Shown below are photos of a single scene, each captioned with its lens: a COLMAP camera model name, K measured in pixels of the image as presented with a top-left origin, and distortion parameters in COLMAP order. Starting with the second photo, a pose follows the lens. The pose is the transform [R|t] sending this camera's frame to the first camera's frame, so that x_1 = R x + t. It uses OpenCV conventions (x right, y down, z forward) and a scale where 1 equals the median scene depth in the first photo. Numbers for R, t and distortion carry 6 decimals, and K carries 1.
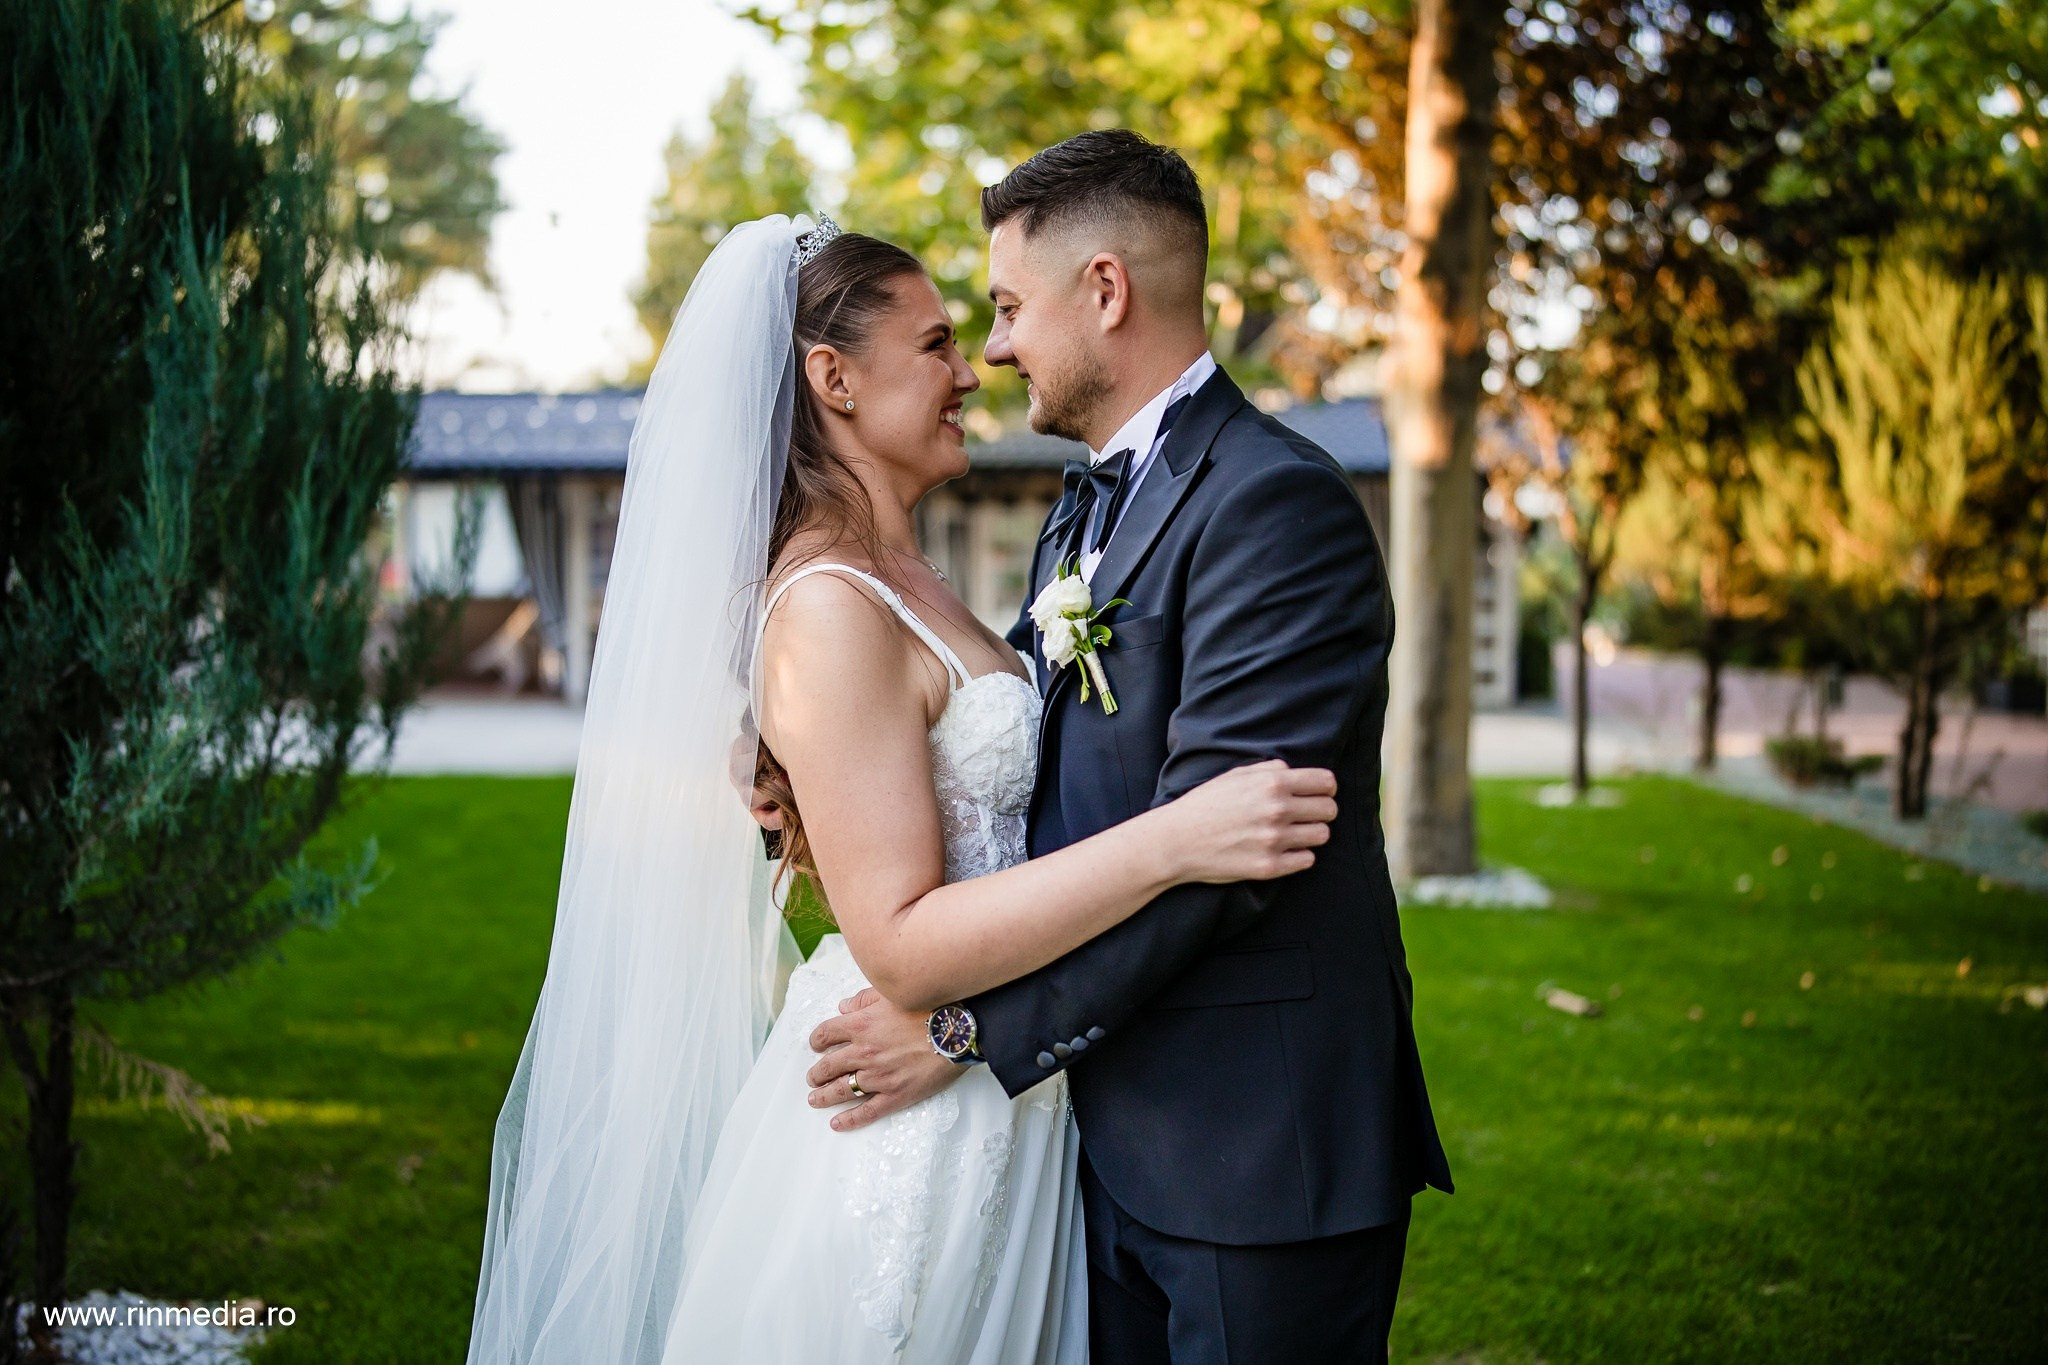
lens RADIAL K [[2072.2, 0, 1022.4], [0, 2072.2, 657.6], [0, 0, 1]] dist [-0.040678, 0.008525]
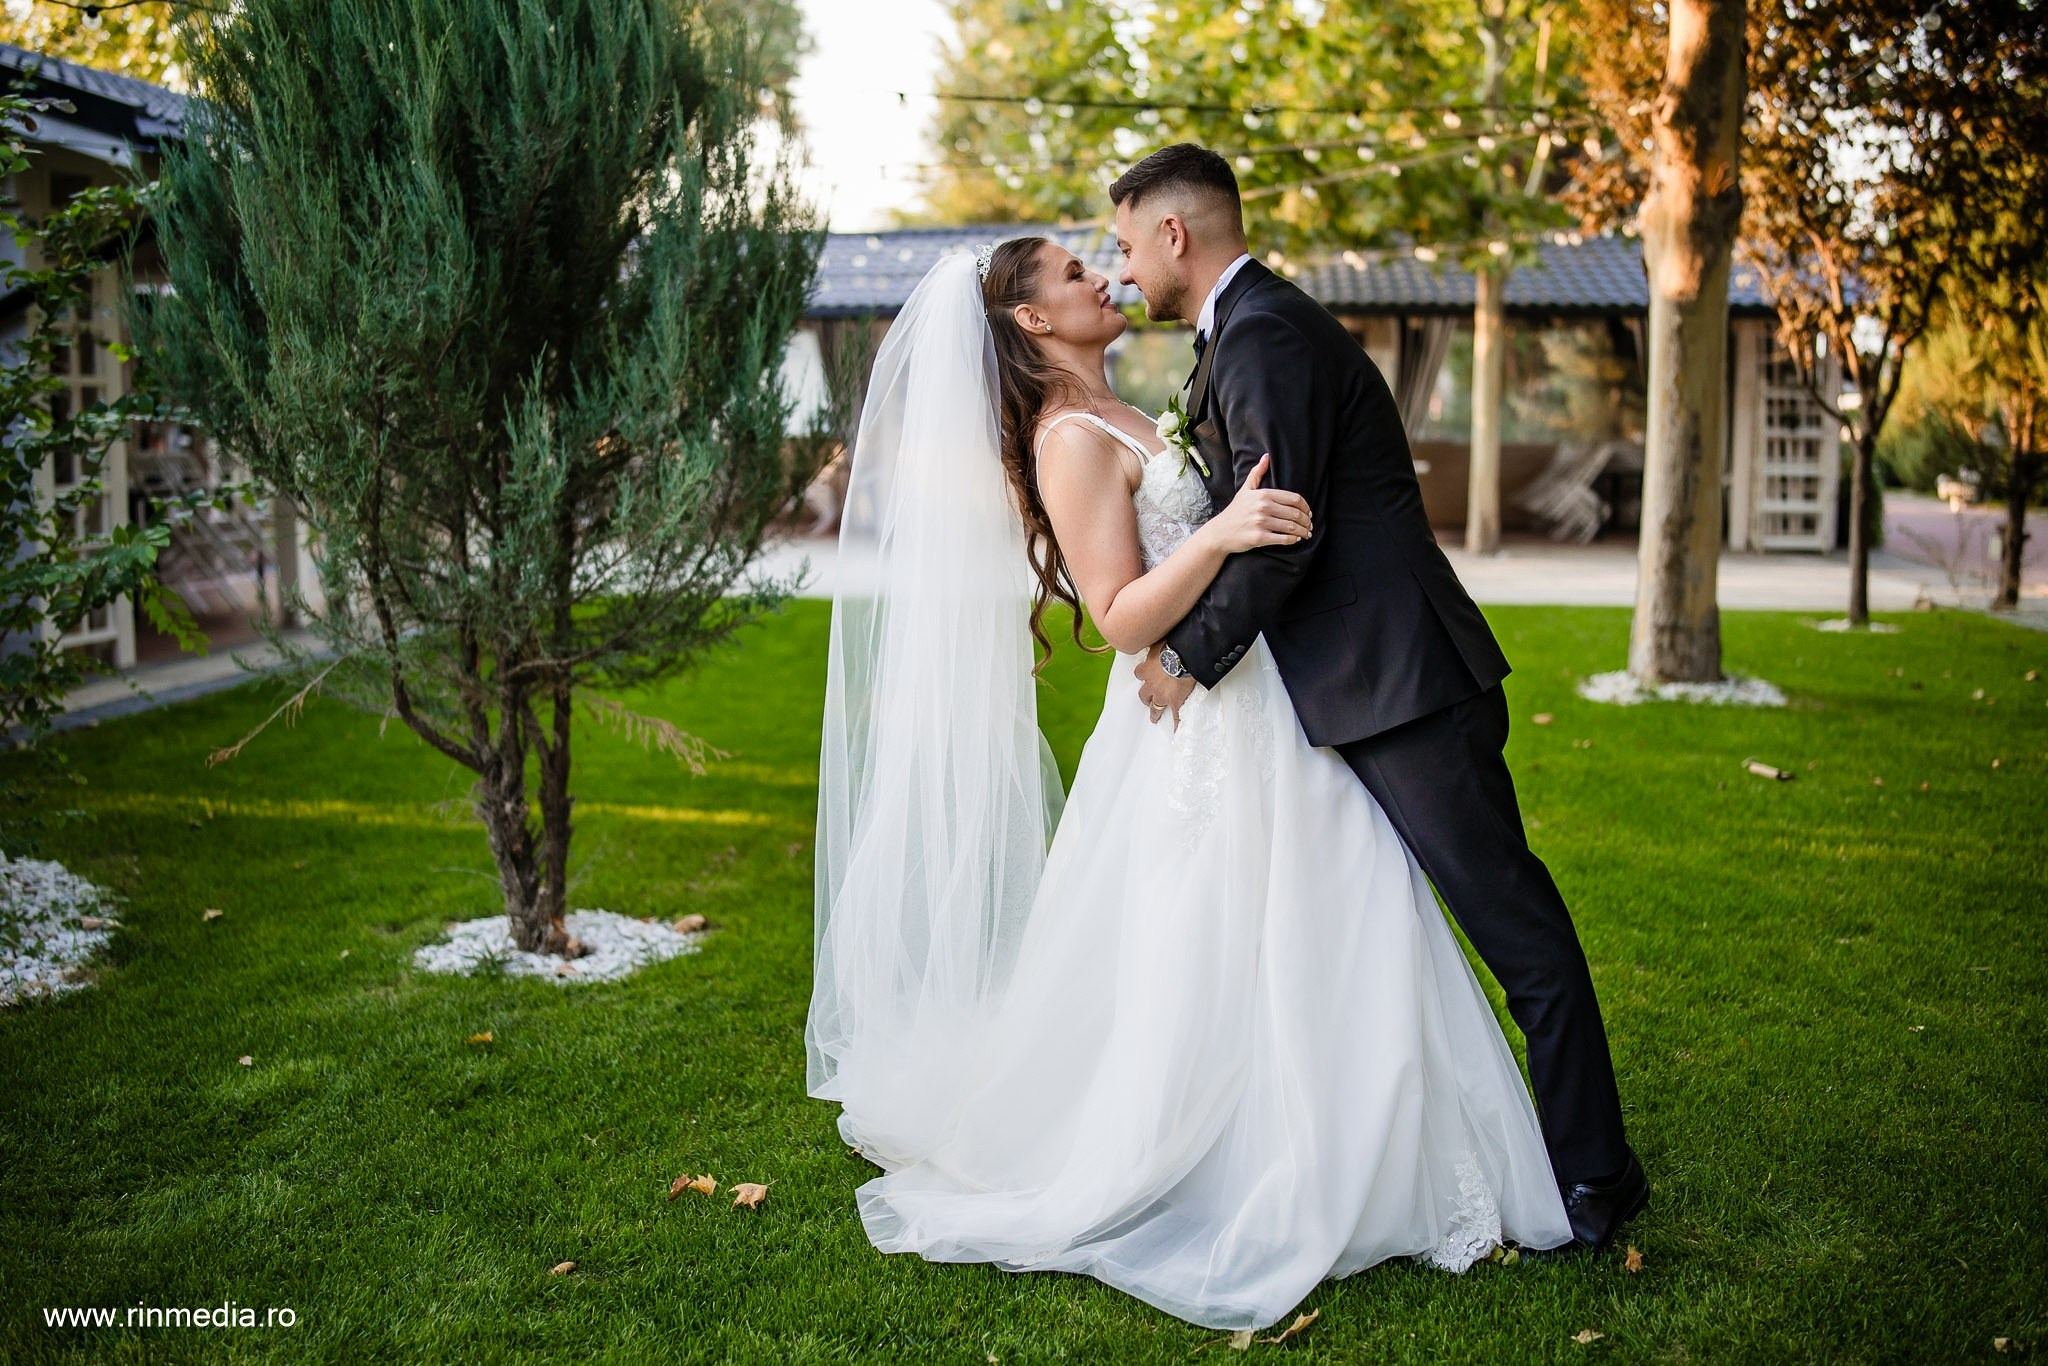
lens RADIAL K [[2141.6, 0, 1023.9], [0, 2141.6, 663.1], [0, 0, 1]] dist [-0.042587, 0.012161]
pose [[0.989747, 0.016388, -0.141891, 0.017574], [-0.005976, 0.997278, 0.073493, 0.016479], [0.142709, -0.071892, 0.987150, -0.156123]]
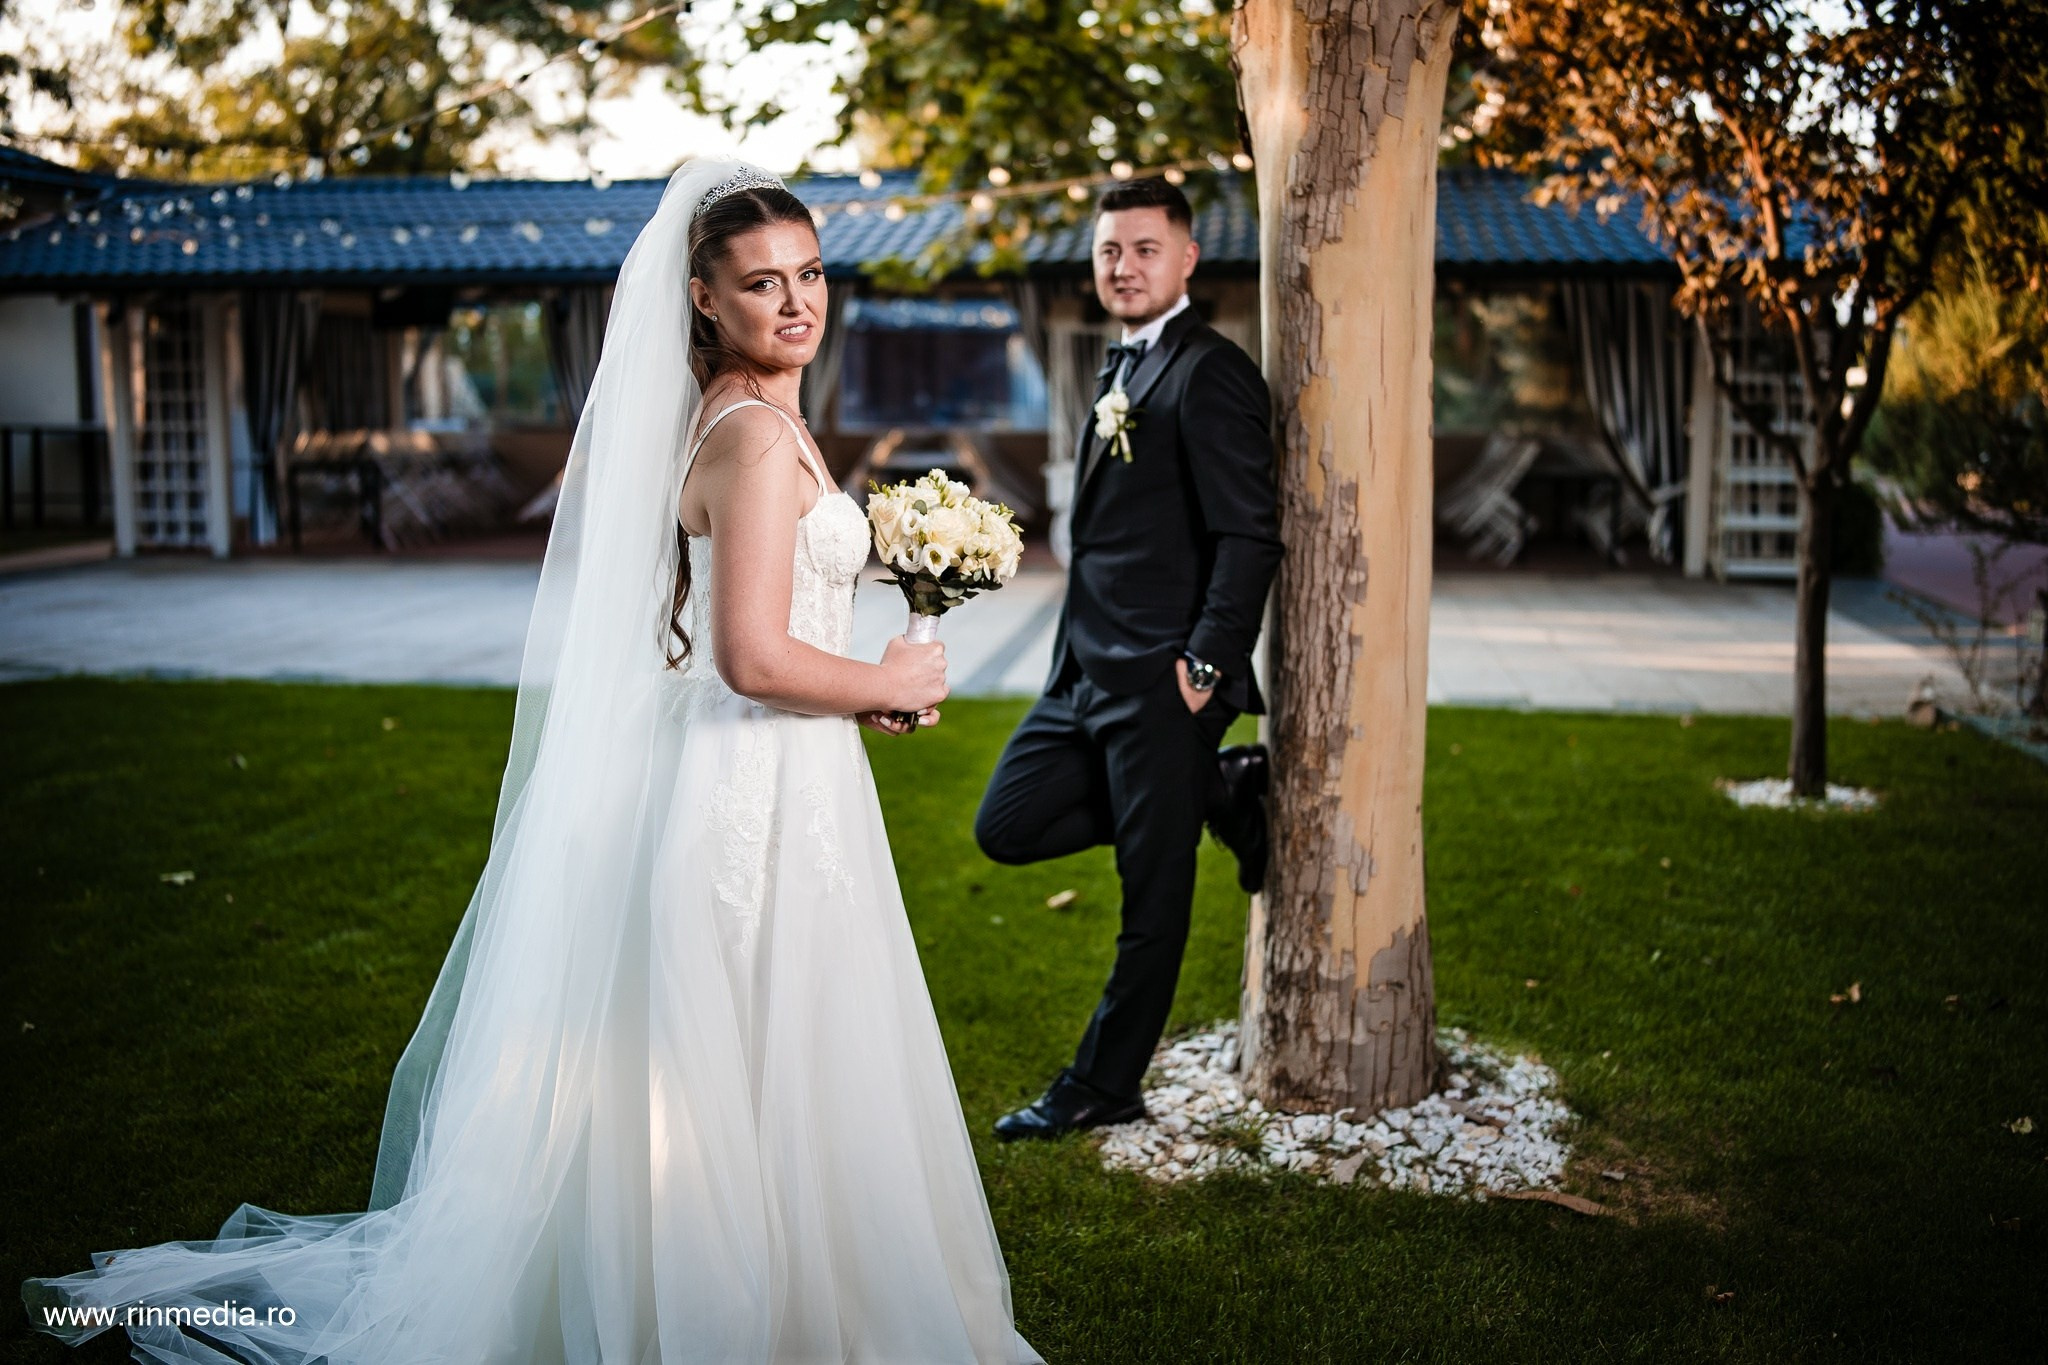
lens RADIAL K [[2141.6, 0, 1023.9], [0, 2141.6, 662.6], [0, 0, 1]] dist [-0.042587, 0.012161]
pose [[0.988787, 0.021448, -0.147782, 0.199962], [-0.008467, 0.996092, 0.087912, -0.033724], [0.149091, -0.085675, 0.985105, 0.518099]]
